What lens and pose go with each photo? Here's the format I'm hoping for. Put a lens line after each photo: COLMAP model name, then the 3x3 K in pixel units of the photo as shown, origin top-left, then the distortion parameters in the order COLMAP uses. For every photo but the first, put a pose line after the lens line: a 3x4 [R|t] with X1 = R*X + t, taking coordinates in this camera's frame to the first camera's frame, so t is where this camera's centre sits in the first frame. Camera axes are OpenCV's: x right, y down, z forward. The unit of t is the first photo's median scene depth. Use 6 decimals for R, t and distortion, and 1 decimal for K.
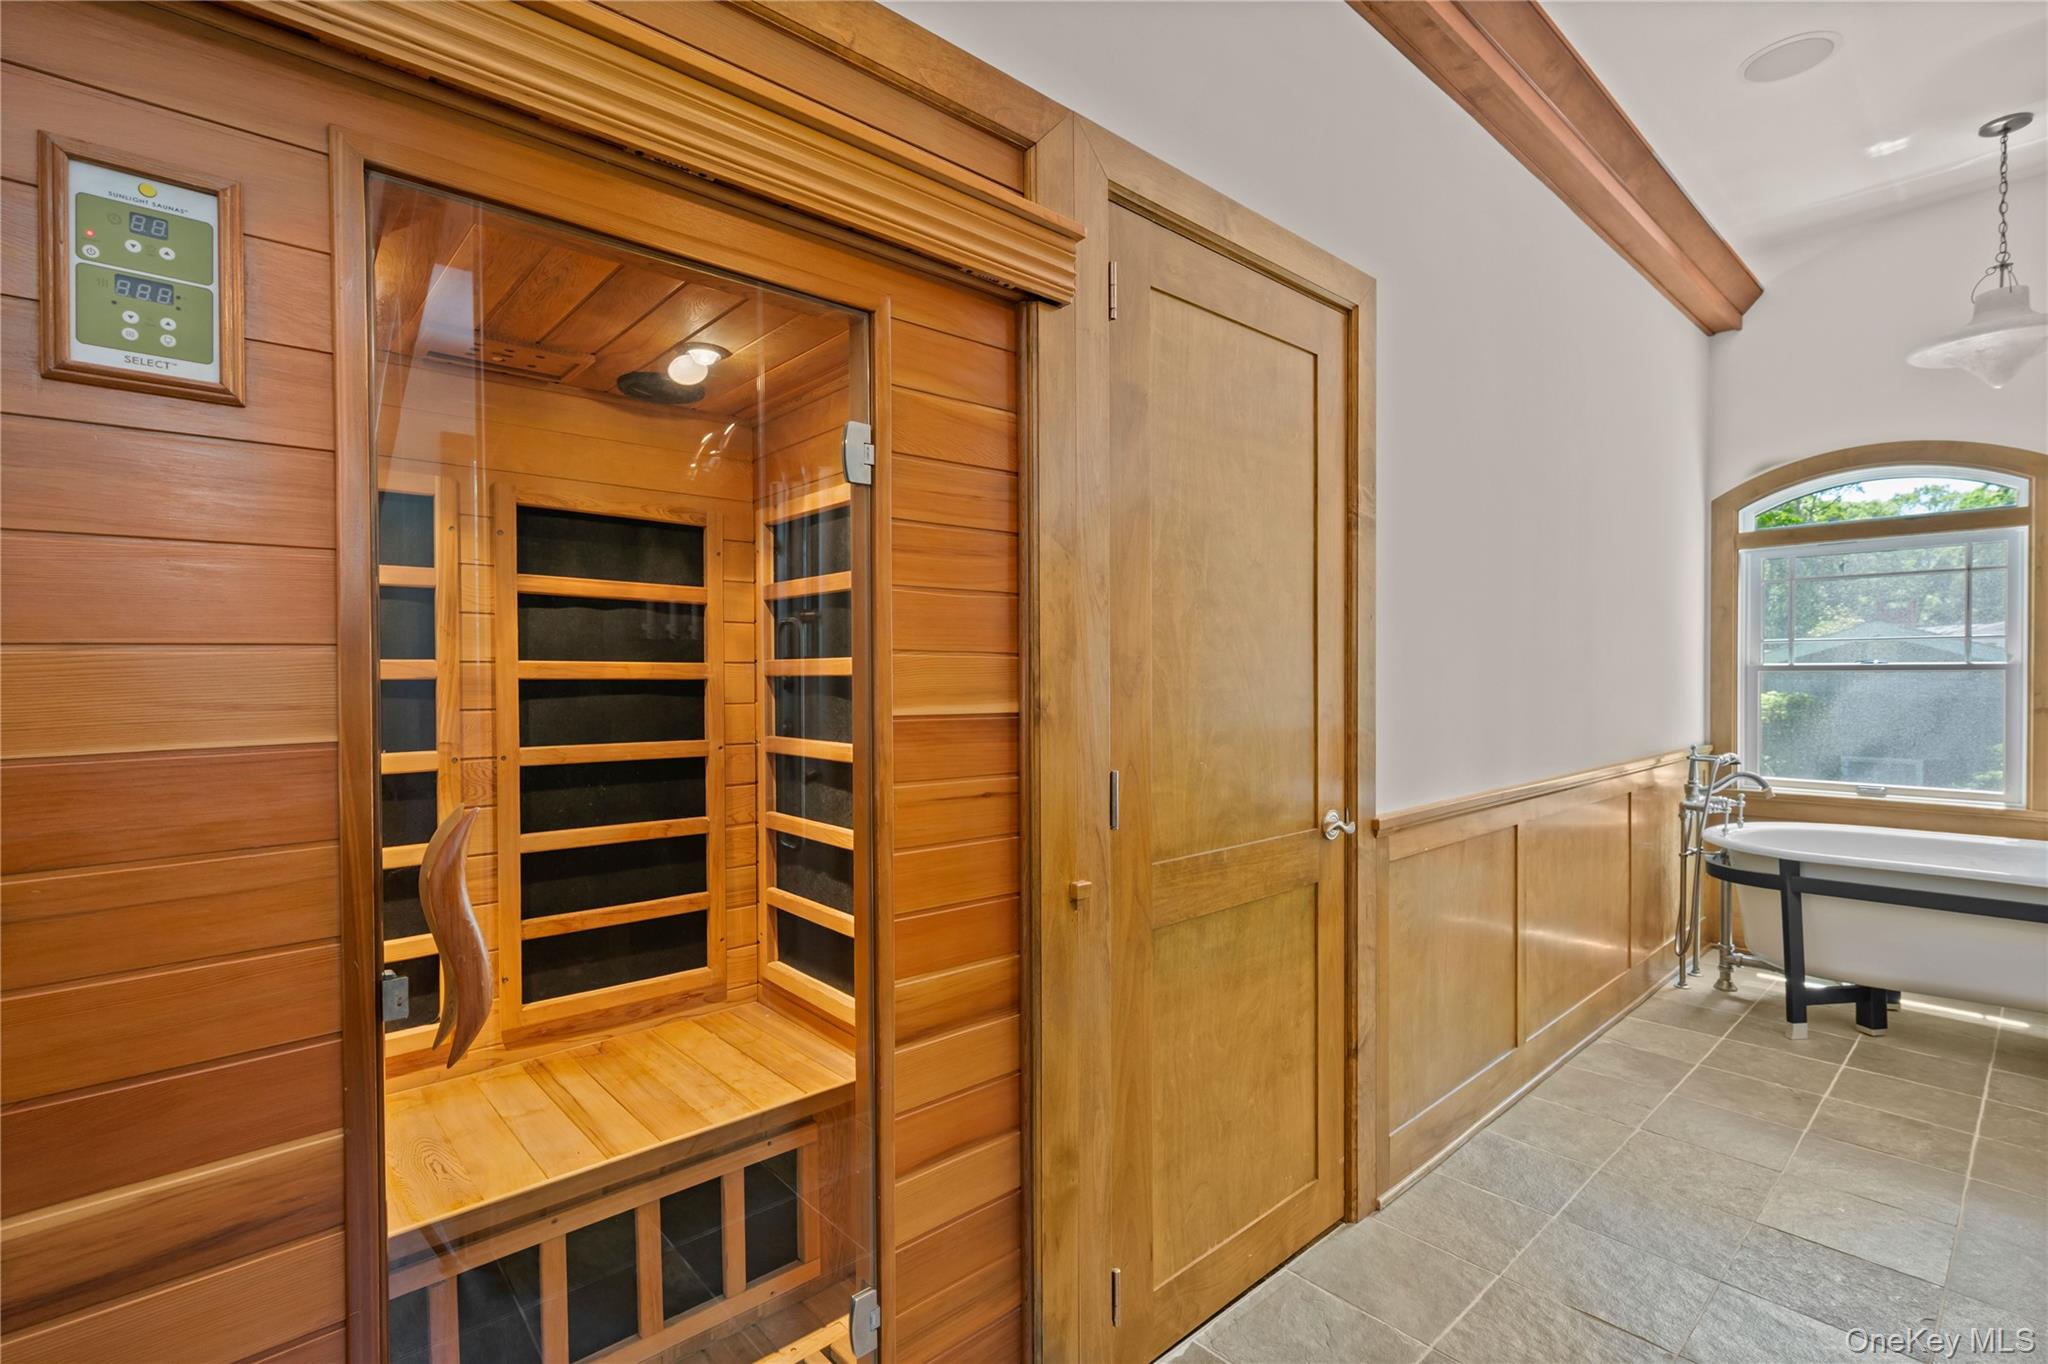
lens RADIAL K [[936.2, 0, 1022.4], [0, 936.2, 681.8], [0, 0, 1]] dist [-0.000973, -0.000292]
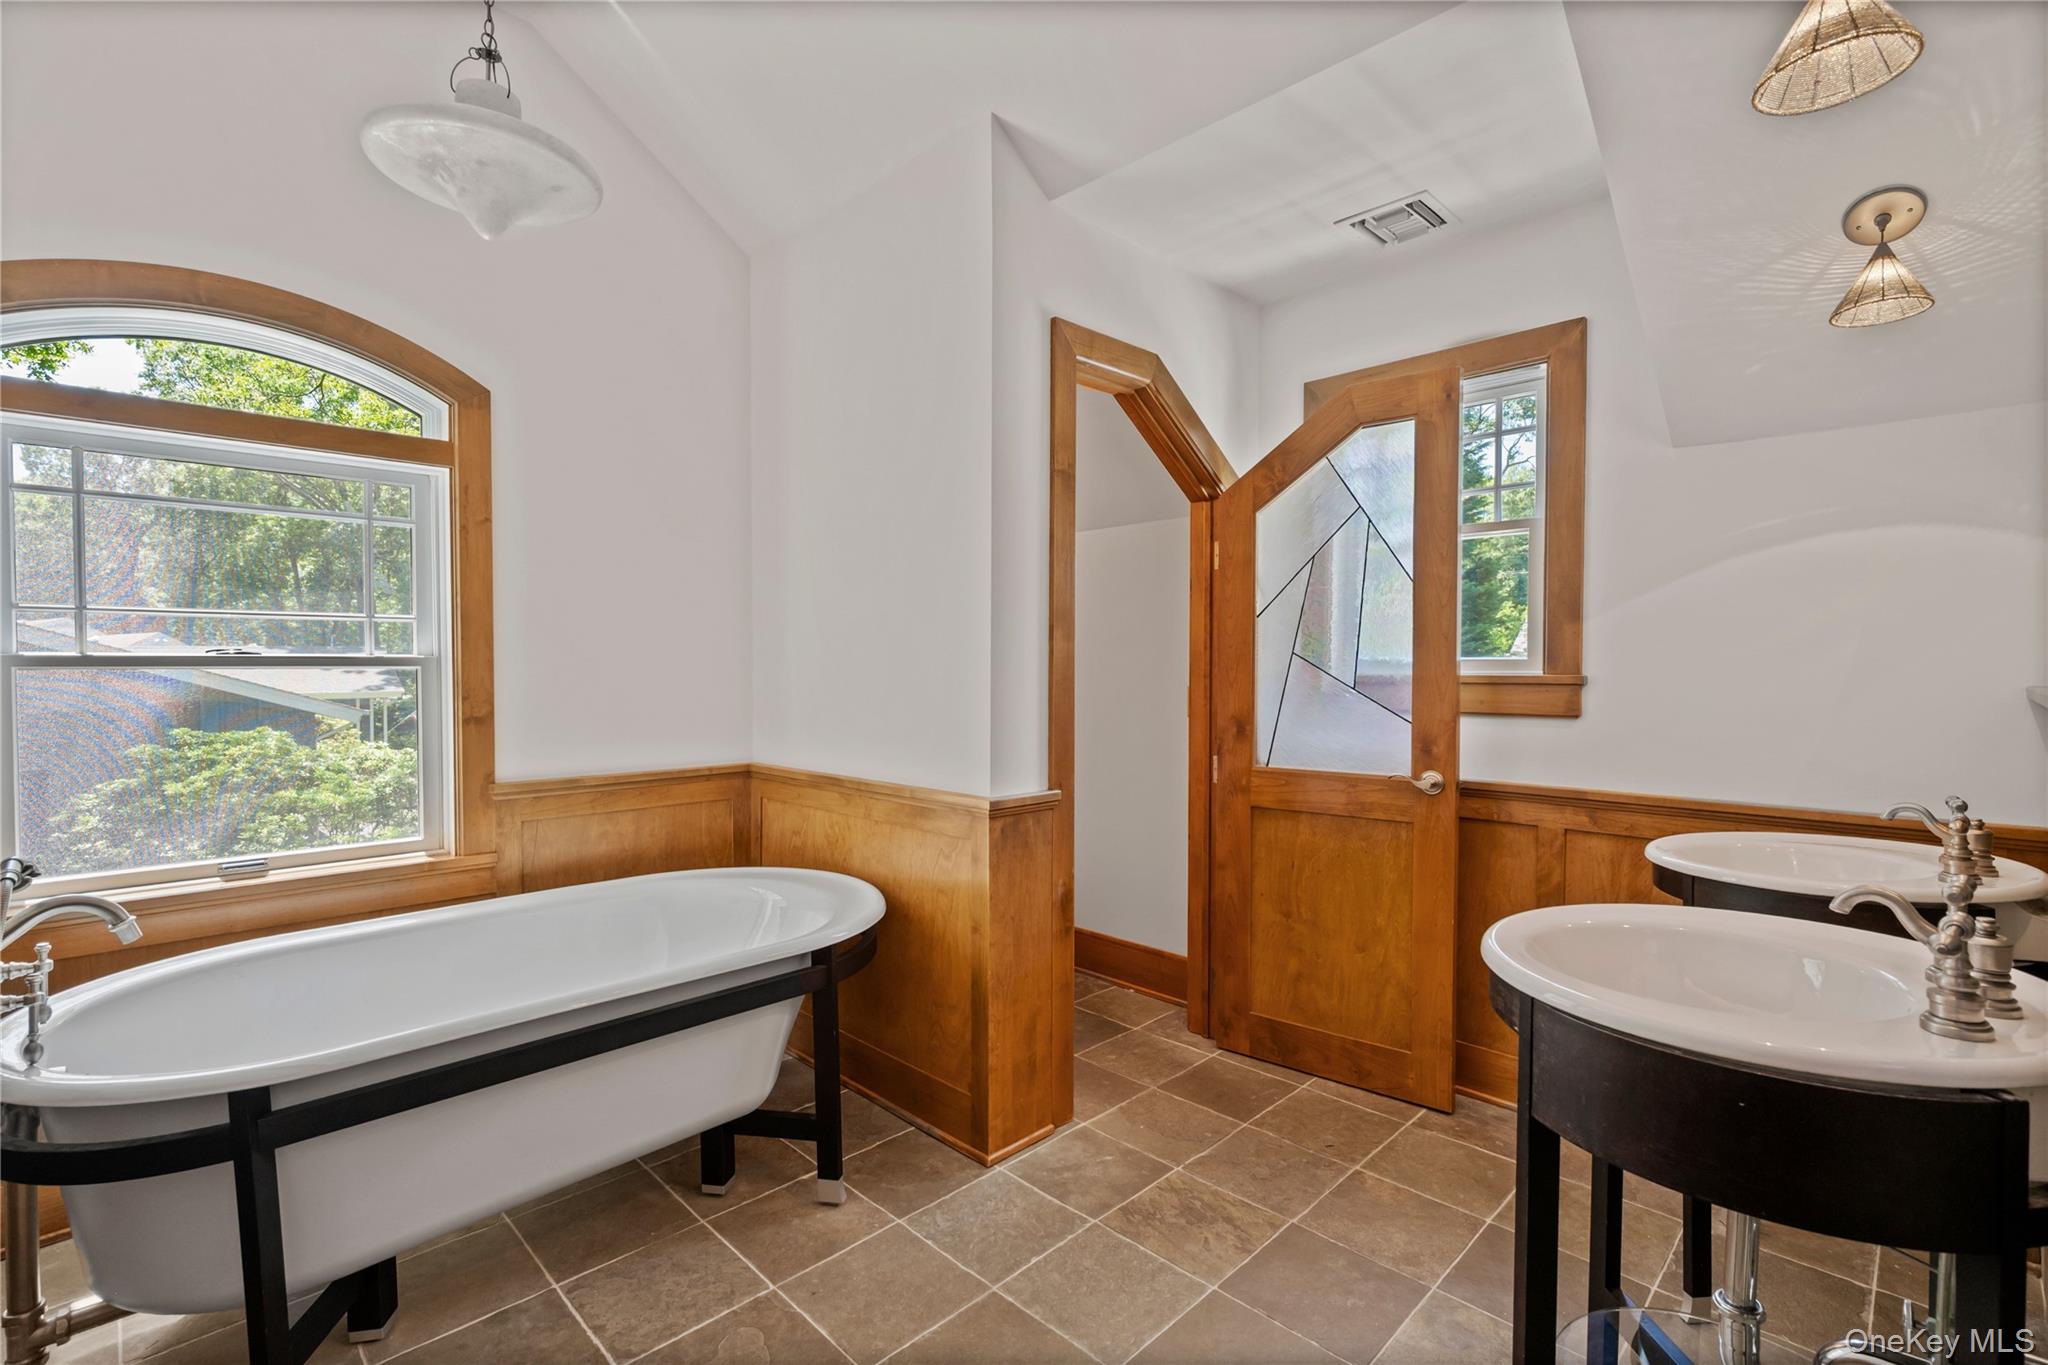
lens RADIAL K [[936.2, 0, 1026.7], [0, 936.2, 687.7], [0, 0, 1]] dist [-0.000973, -0.000292]
pose [[-0.056685, -0.031385, 0.997899, 0.331681], [0.007611, 0.999463, 0.031866, -0.016919], [-0.998363, 0.009402, -0.056416, 0.615482]]
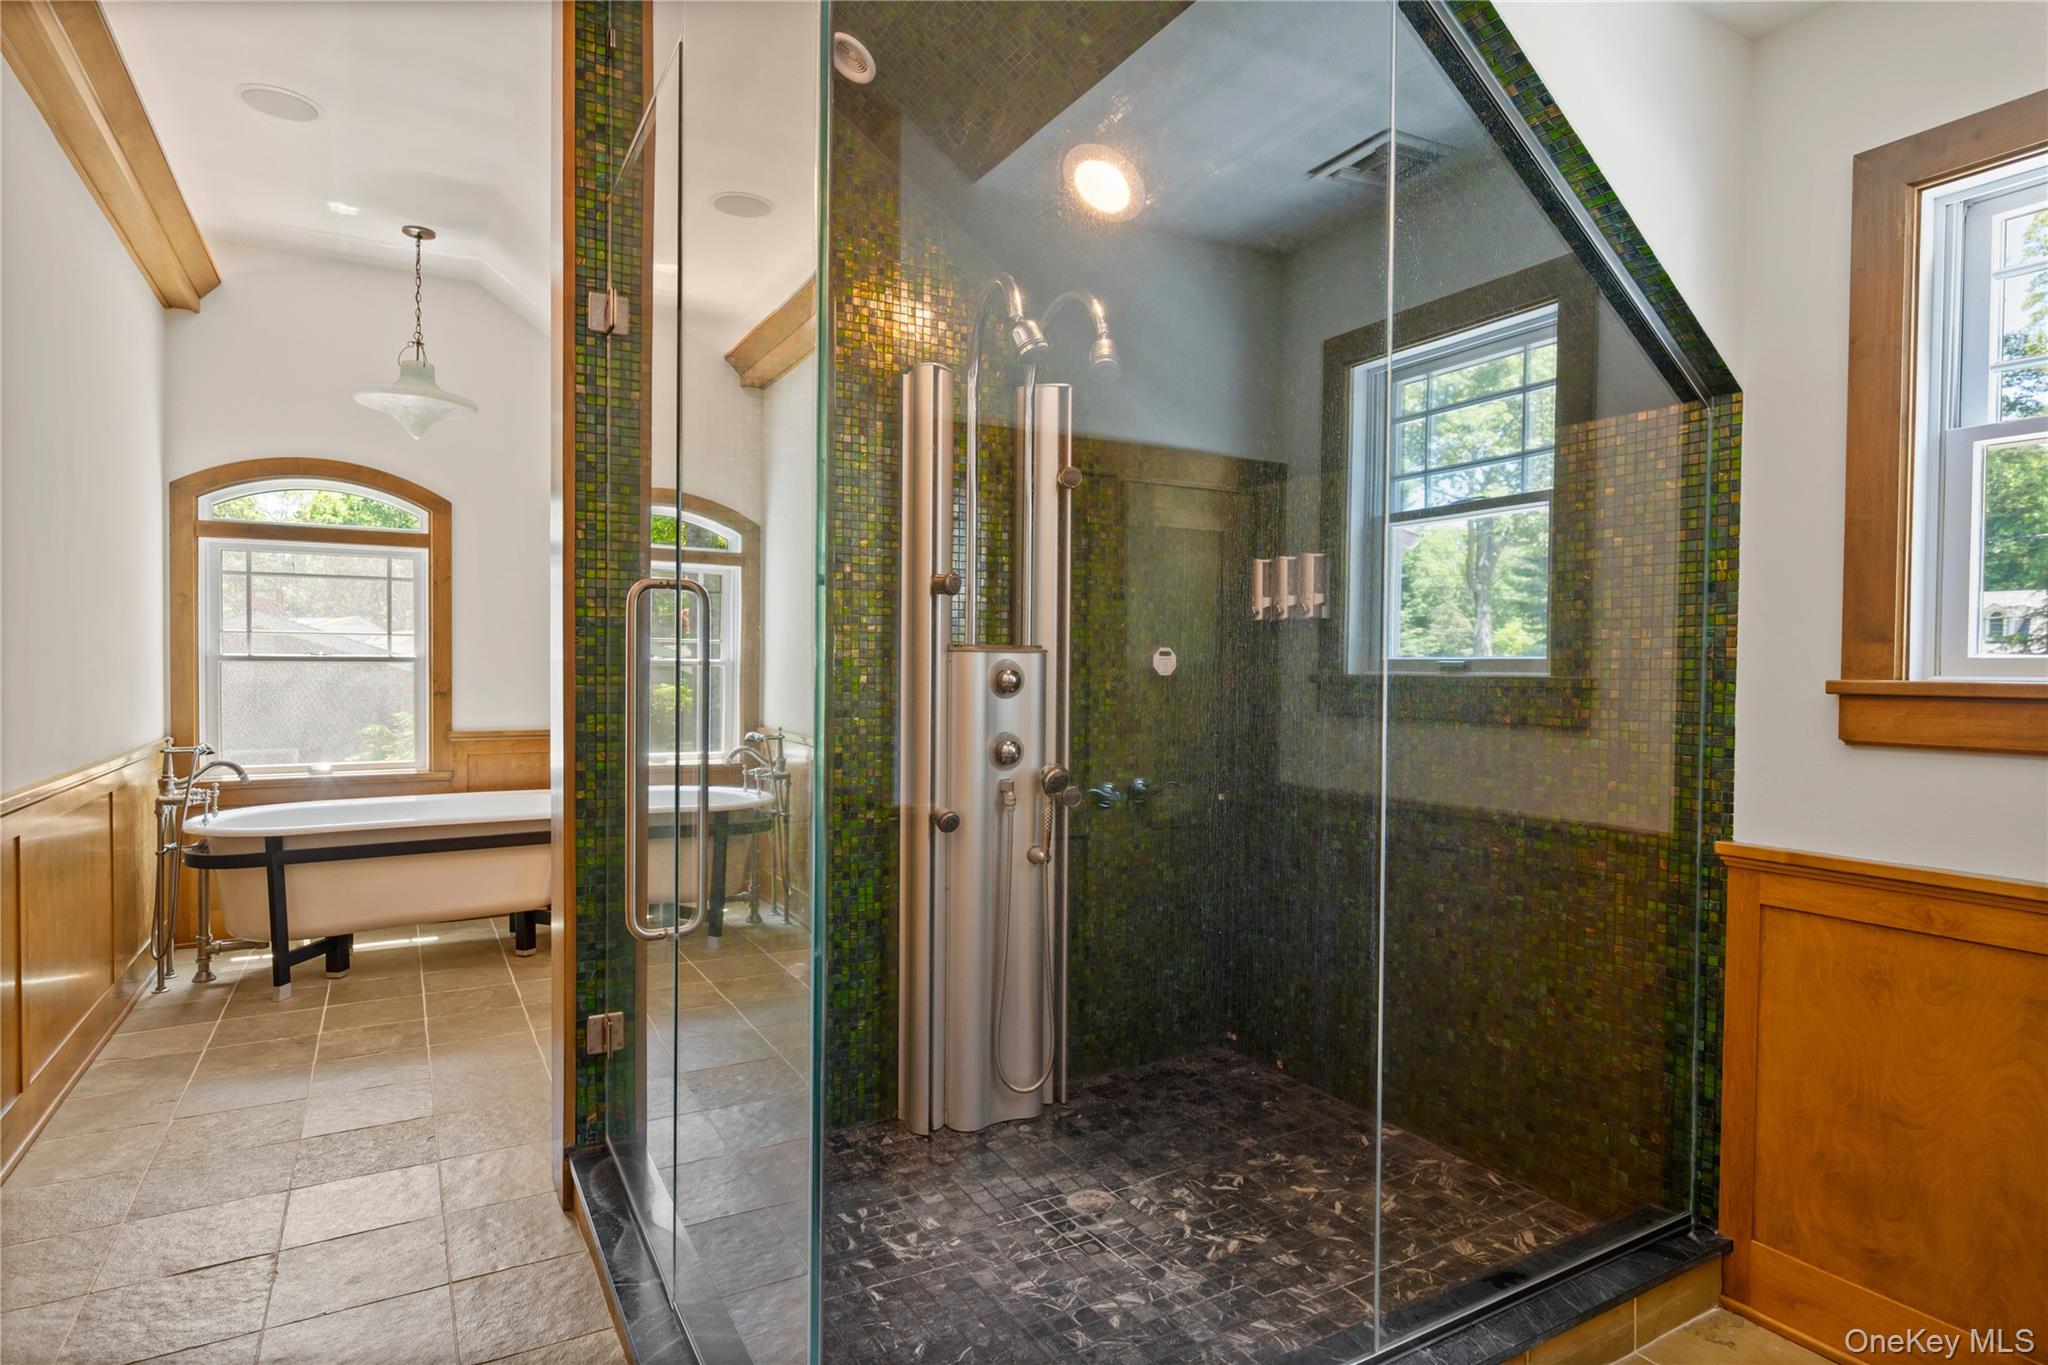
lens RADIAL K [[1097.7, 0, 1021.7], [0, 1097.7, 688.7], [0, 0, 1]] dist [0.008272, 0.001031]
pose [[0.200946, -0.015059, 0.979487, -0.237437], [0.002063, 0.999886, 0.014949, 0.002482], [-0.979600, -0.000983, 0.200954, -0.094629]]
